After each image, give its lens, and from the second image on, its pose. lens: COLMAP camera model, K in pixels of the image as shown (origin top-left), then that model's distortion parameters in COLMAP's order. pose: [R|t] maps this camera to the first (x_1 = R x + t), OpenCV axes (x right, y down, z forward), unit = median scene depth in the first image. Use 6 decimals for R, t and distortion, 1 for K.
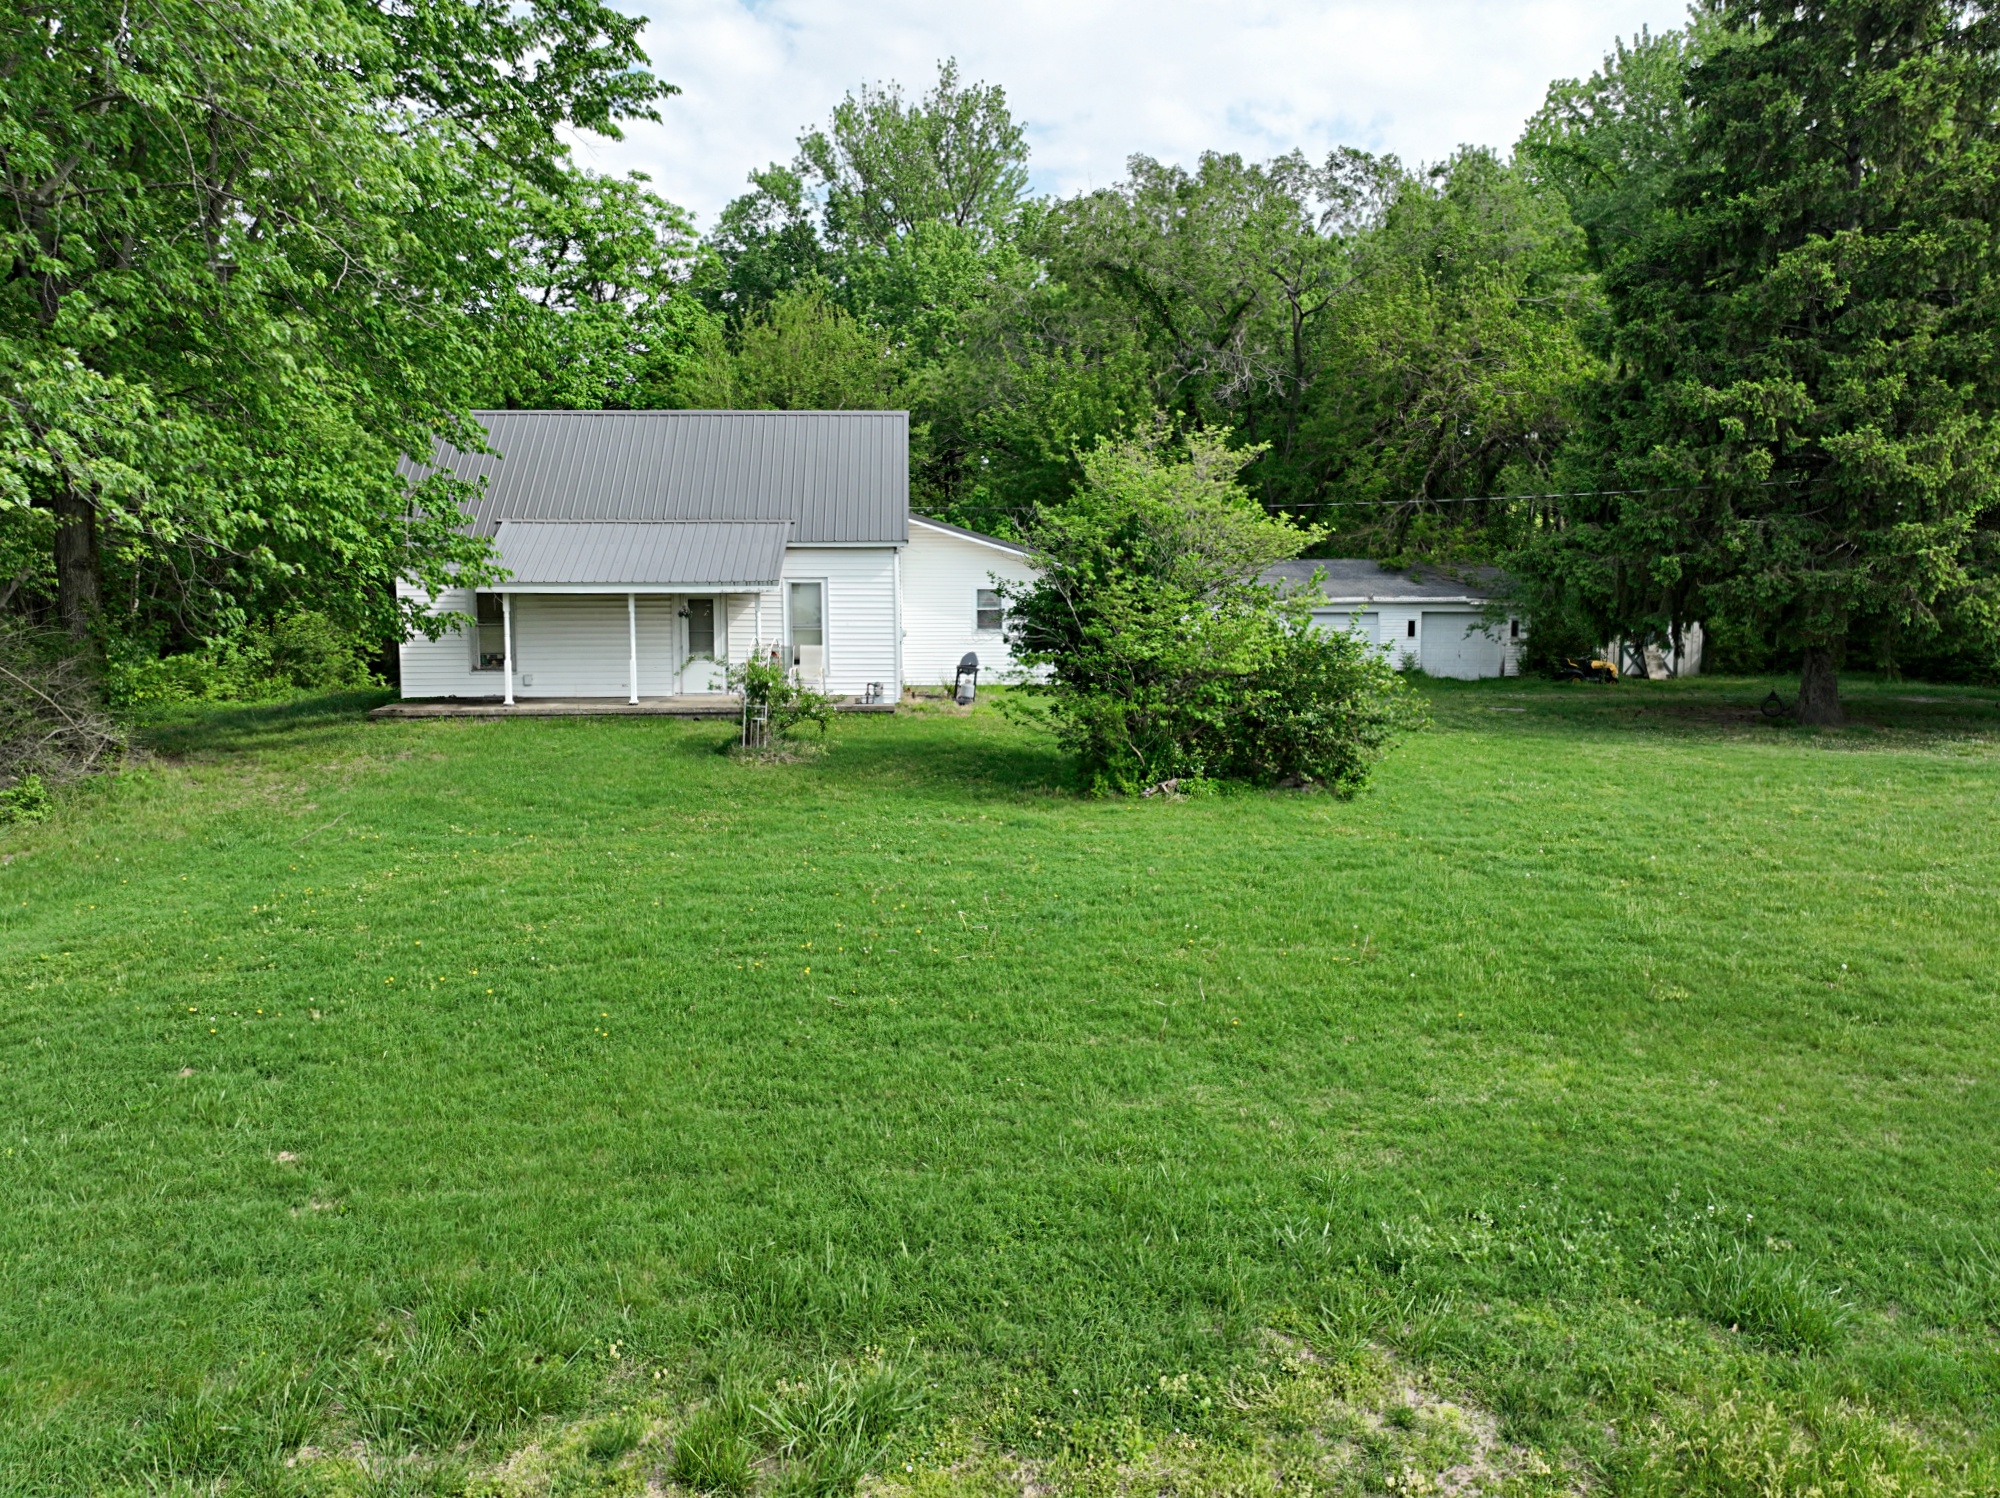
lens RADIAL K [[1422.0, 0, 987.2], [0, 1422.0, 730.3], [0, 0, 1]] dist [0.009051, 0.034157]
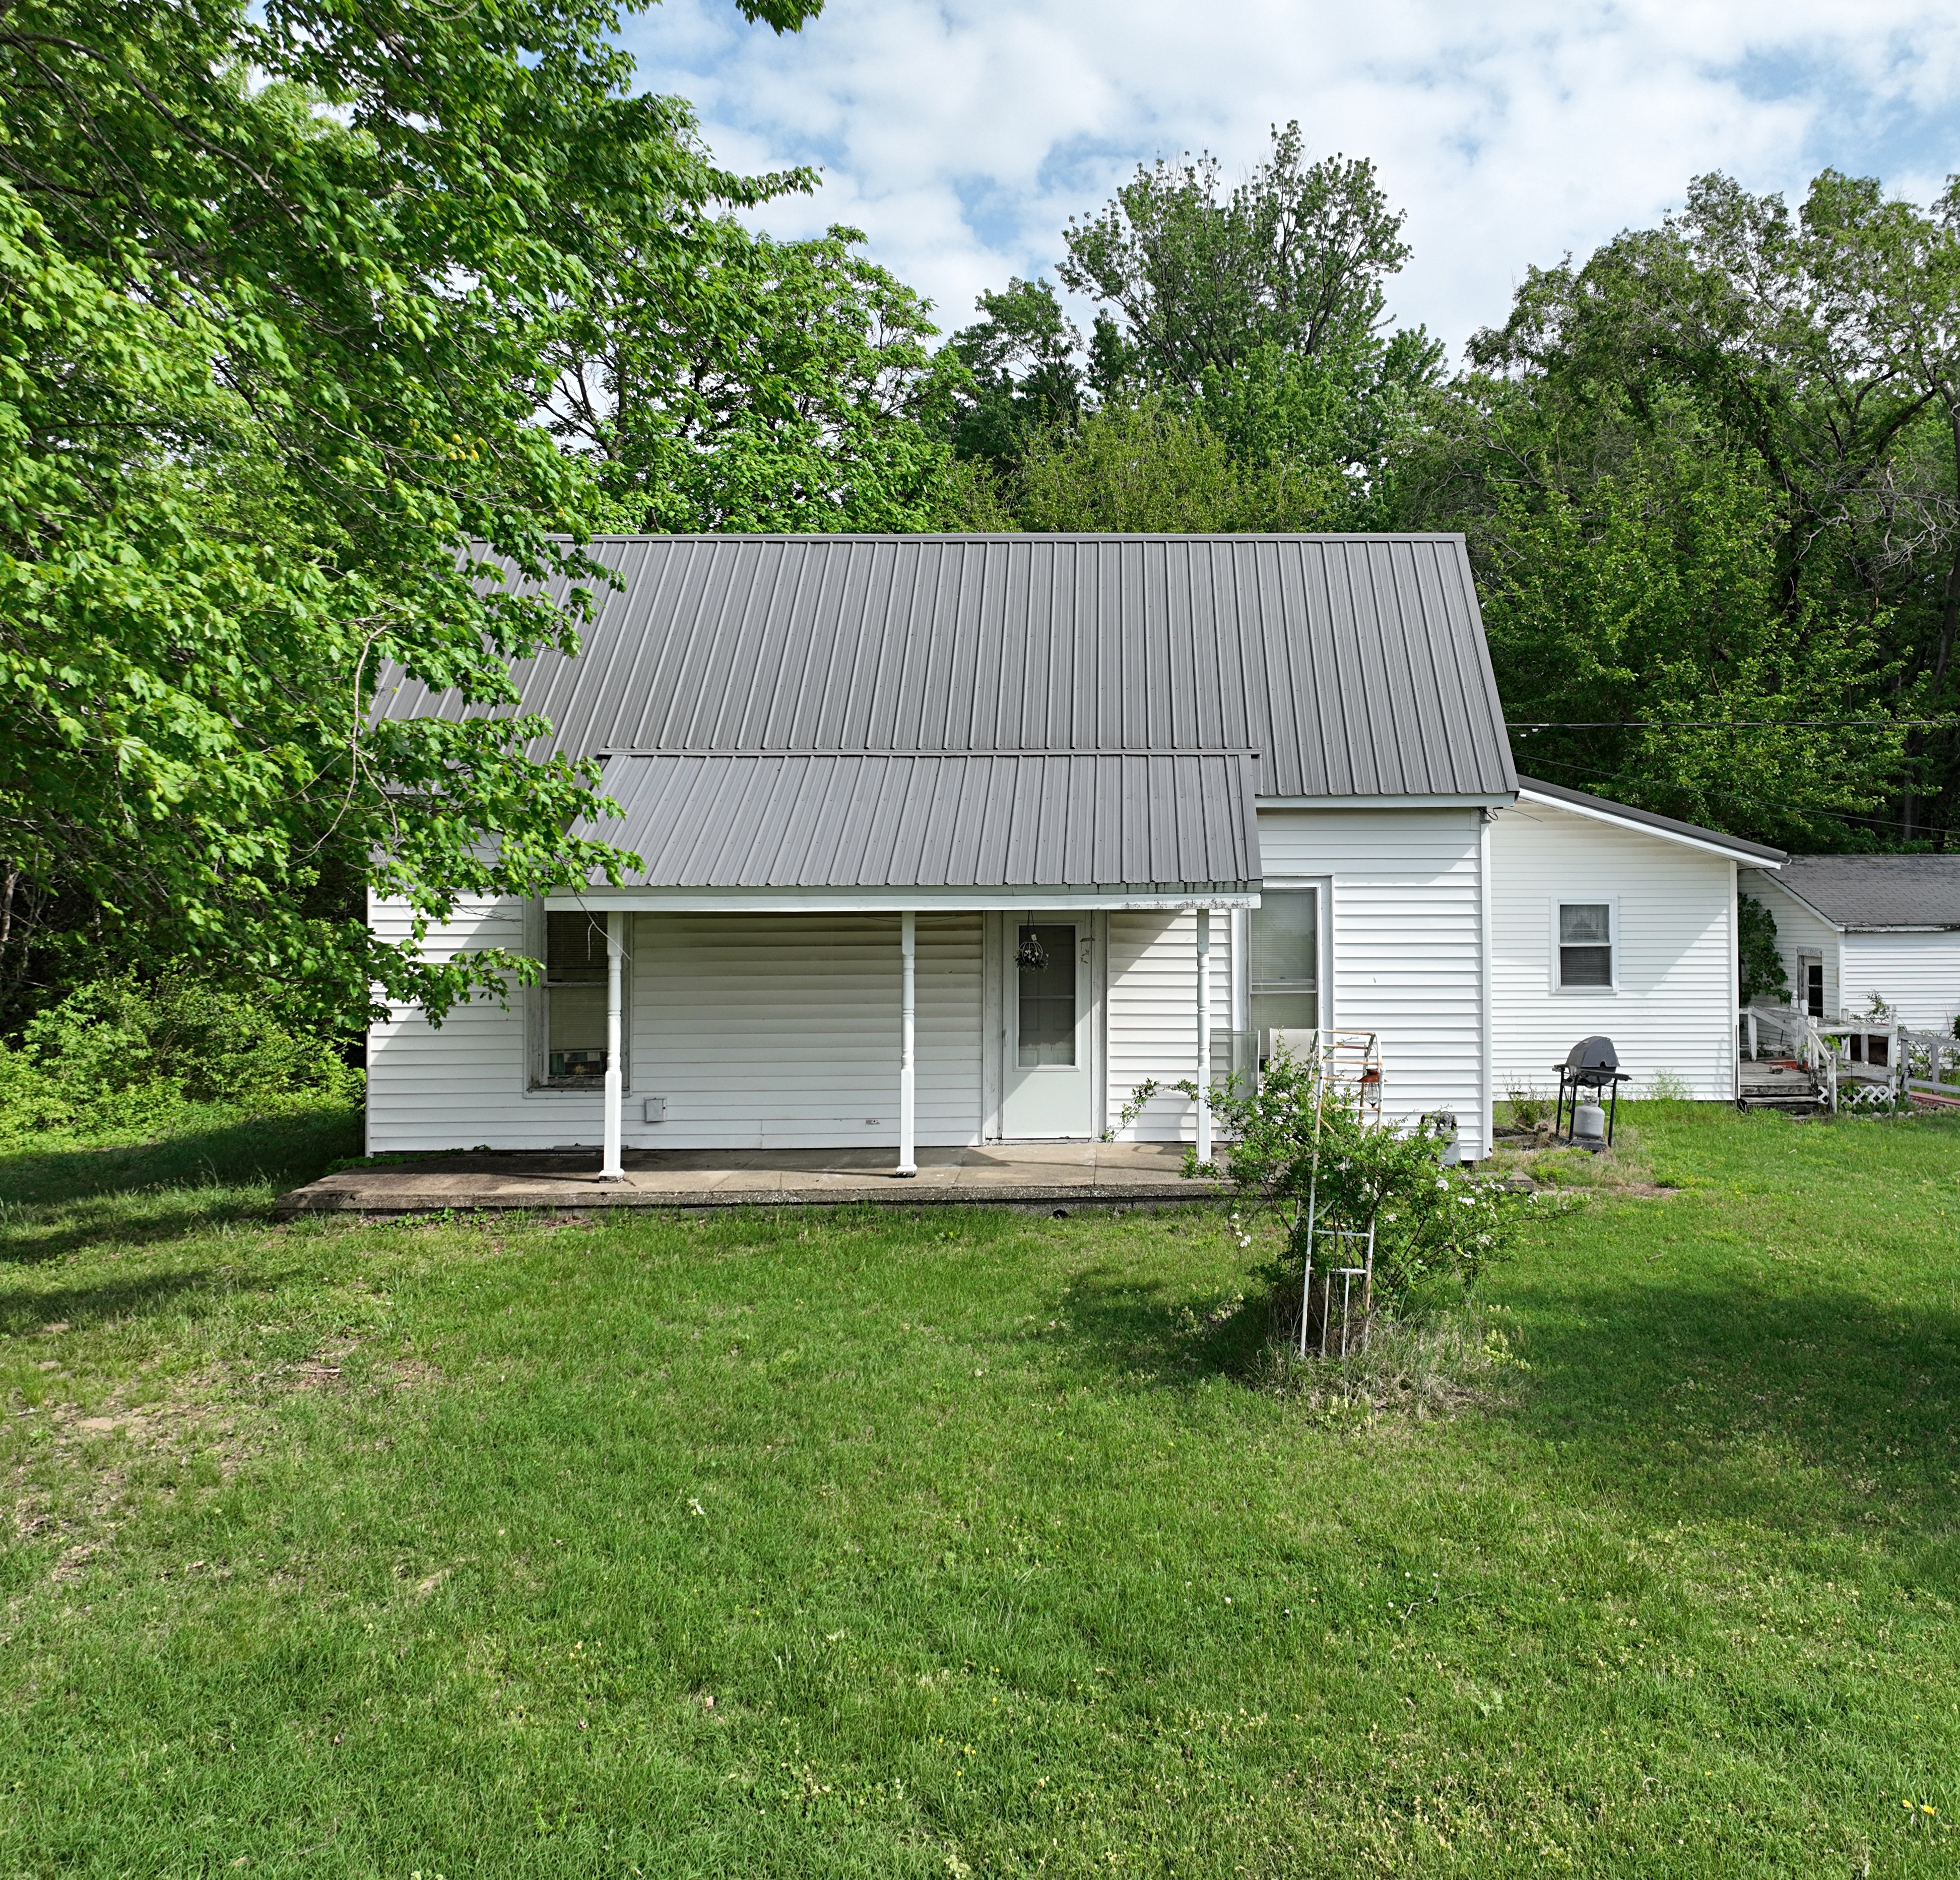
lens RADIAL K [[1647.5, 0, 1133.8], [0, 1647.5, 858.0], [0, 0, 1]] dist [-0.009032, 0.016366]
pose [[0.999994, -0.003479, 0.000055, -0.173544], [0.003455, 0.990997, -0.133841, -0.043977], [0.000411, 0.133840, 0.991003, 0.483389]]
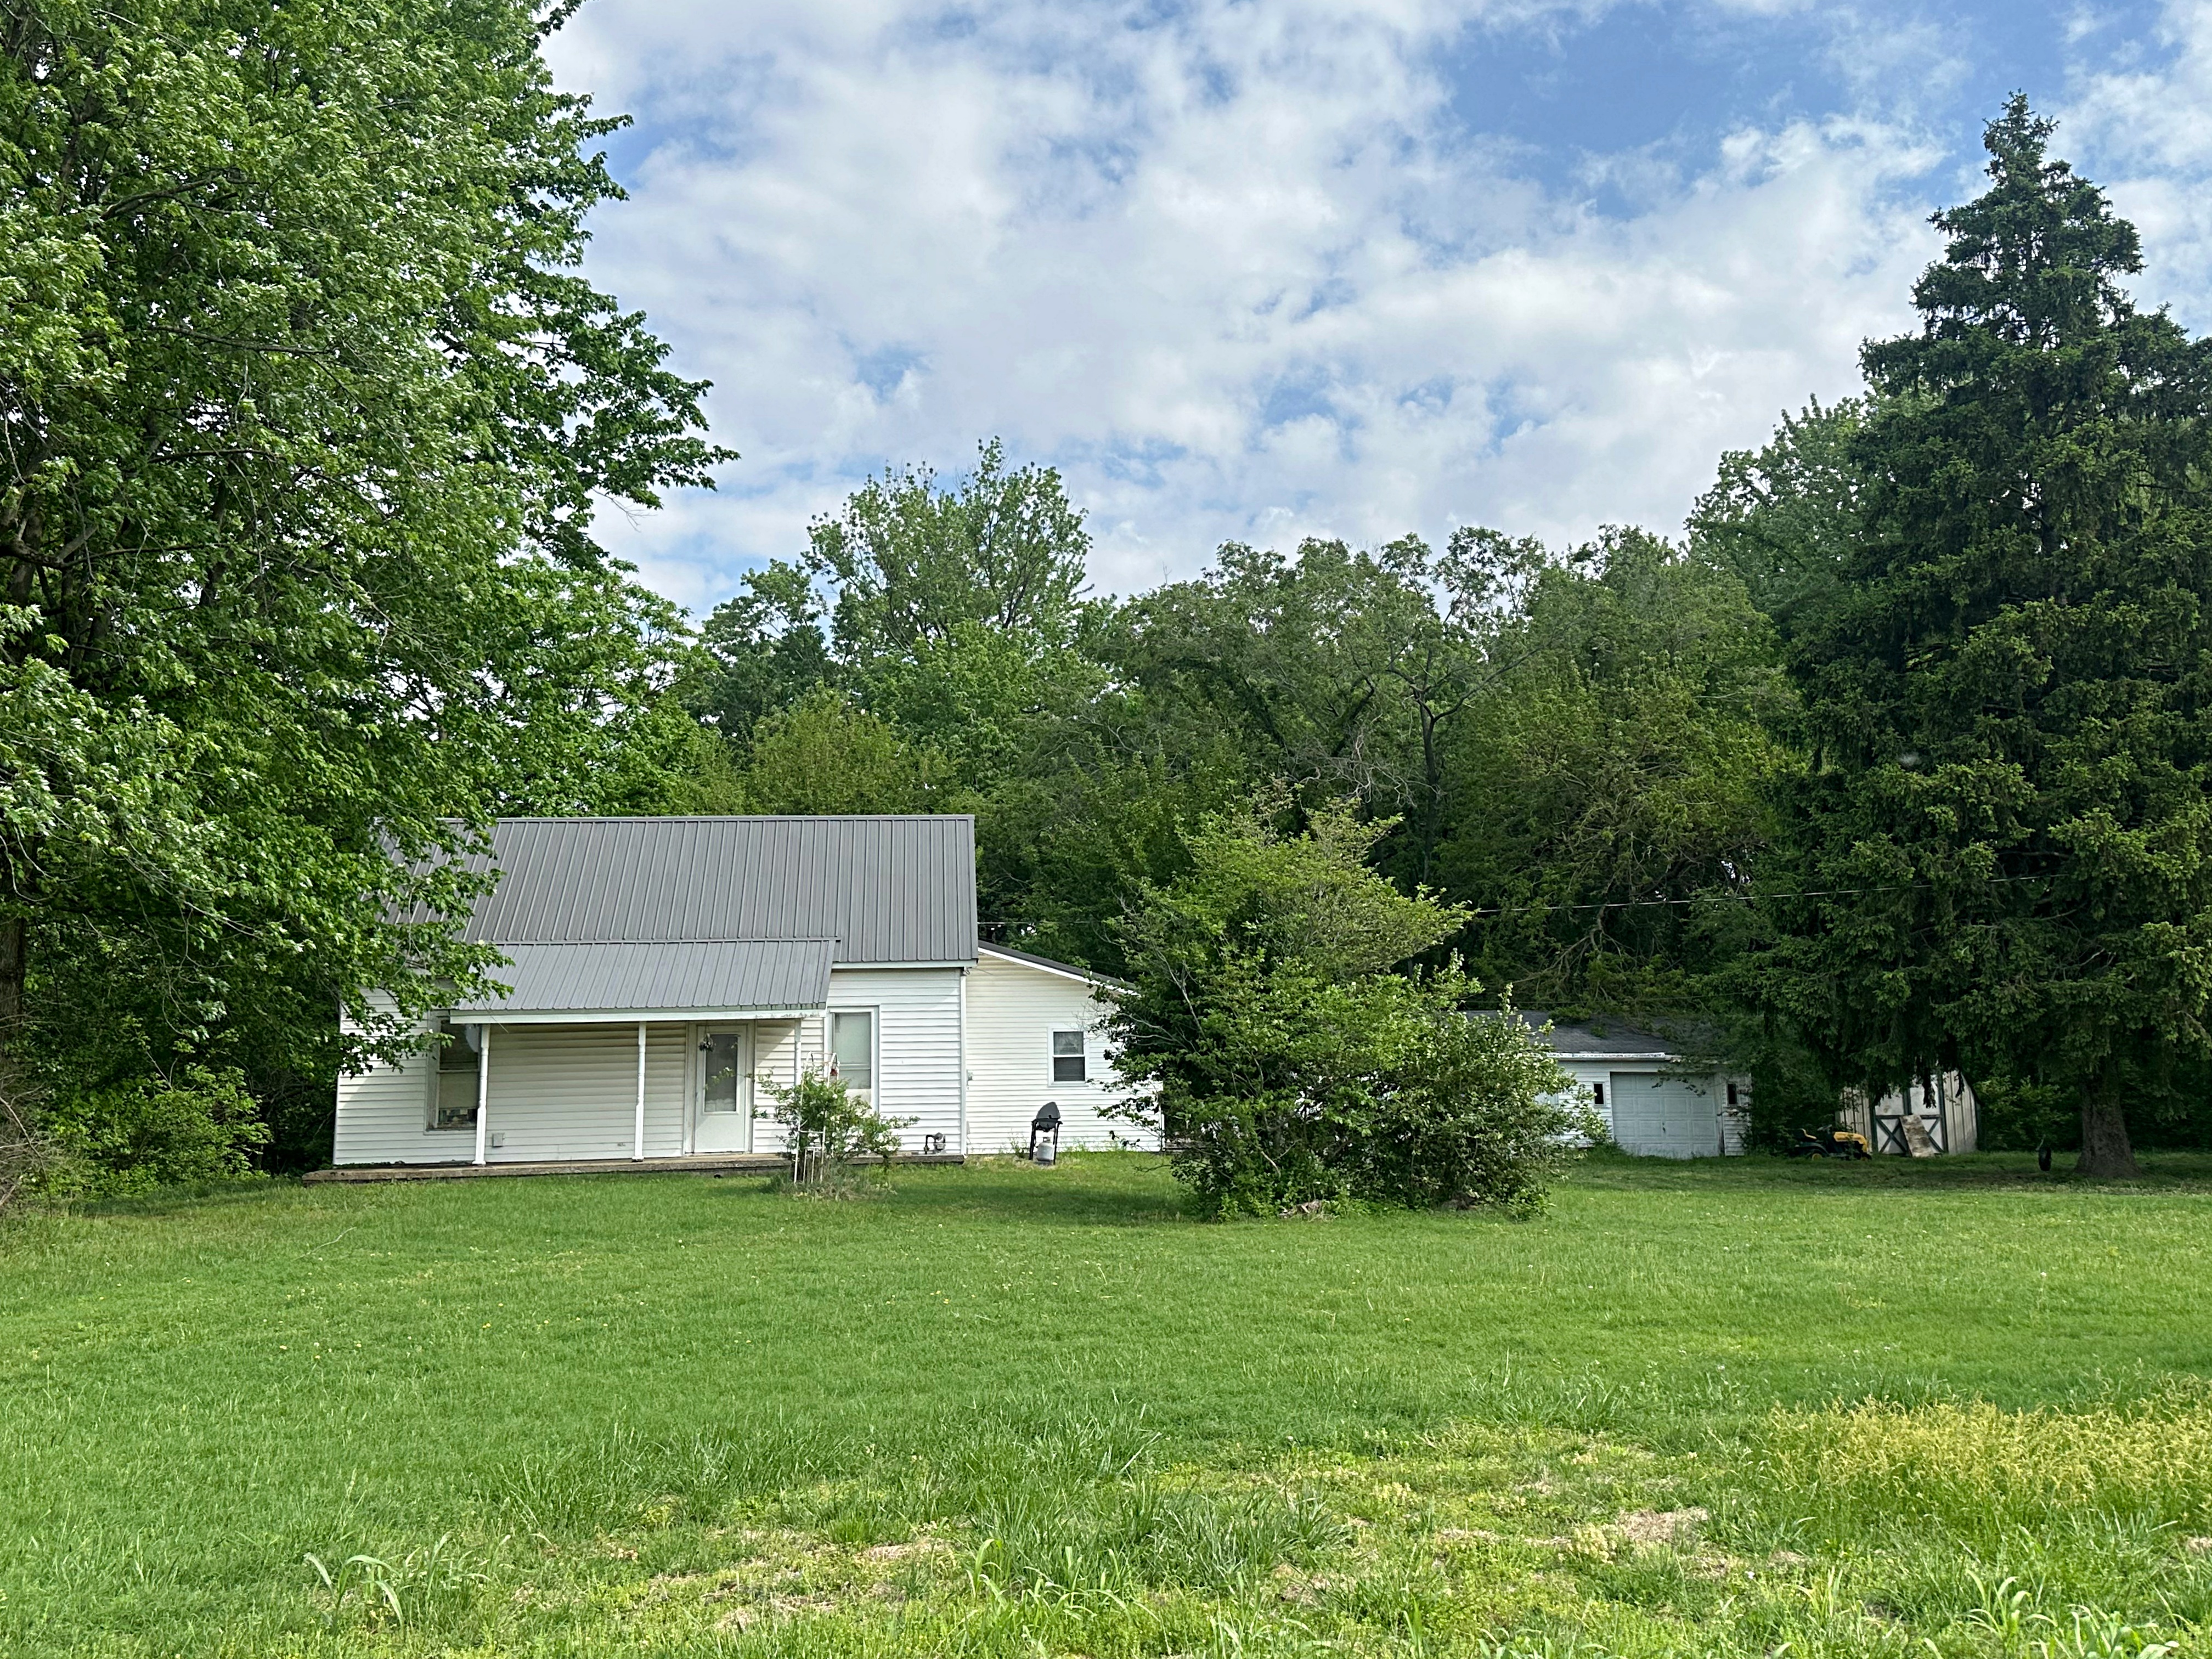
lens RADIAL K [[2084.9, 0, 1086.8], [0, 2084.9, 841.4], [0, 0, 1]] dist [0.123527, 0.000000]
pose [[0.999129, -0.010251, 0.040460, -0.039948], [0.020214, 0.966943, -0.254191, 0.109753], [-0.036517, 0.254787, 0.966307, -0.195265]]
